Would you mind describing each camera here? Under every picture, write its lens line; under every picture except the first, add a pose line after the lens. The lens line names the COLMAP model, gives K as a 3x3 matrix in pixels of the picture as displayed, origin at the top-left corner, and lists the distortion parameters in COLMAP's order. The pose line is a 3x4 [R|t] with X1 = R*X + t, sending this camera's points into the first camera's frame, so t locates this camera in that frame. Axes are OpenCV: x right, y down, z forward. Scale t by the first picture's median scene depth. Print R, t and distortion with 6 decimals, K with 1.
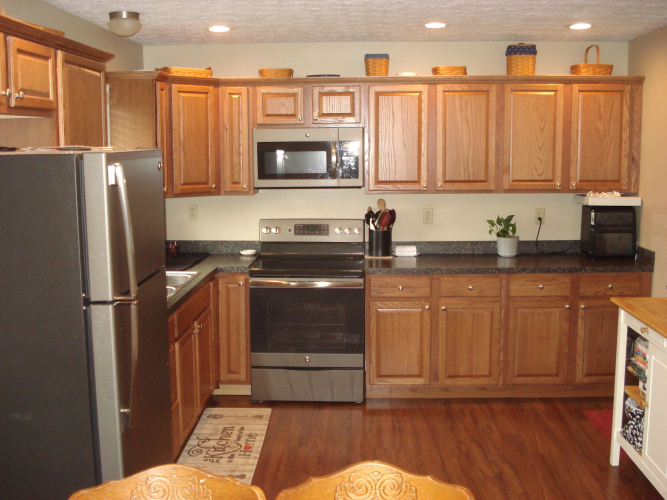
lens RADIAL K [[770.6, 0, 333.8], [0, 770.6, 267.2], [0, 0, 1]] dist [-0.036265, -0.021812]
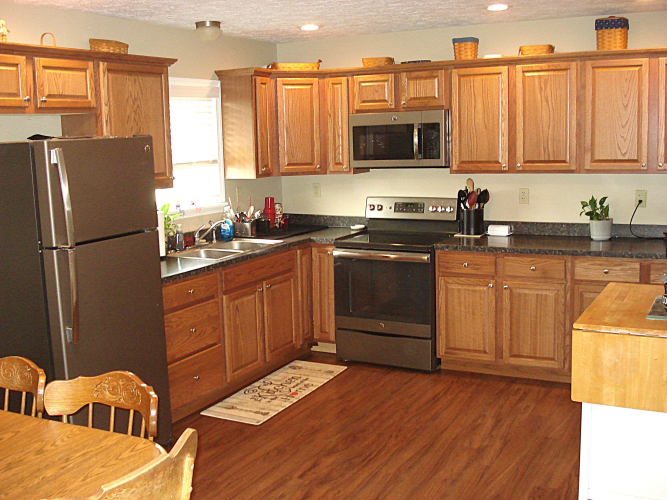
lens RADIAL K [[787.5, 0, 333.5], [0, 787.5, 250.0], [0, 0, 1]] dist [0.143190, -0.581752]
pose [[0.900374, 0.046571, -0.432617, 0.375393], [-0.047069, 0.998846, 0.009563, 0.005128], [0.432563, 0.011752, 0.901527, -0.035815]]
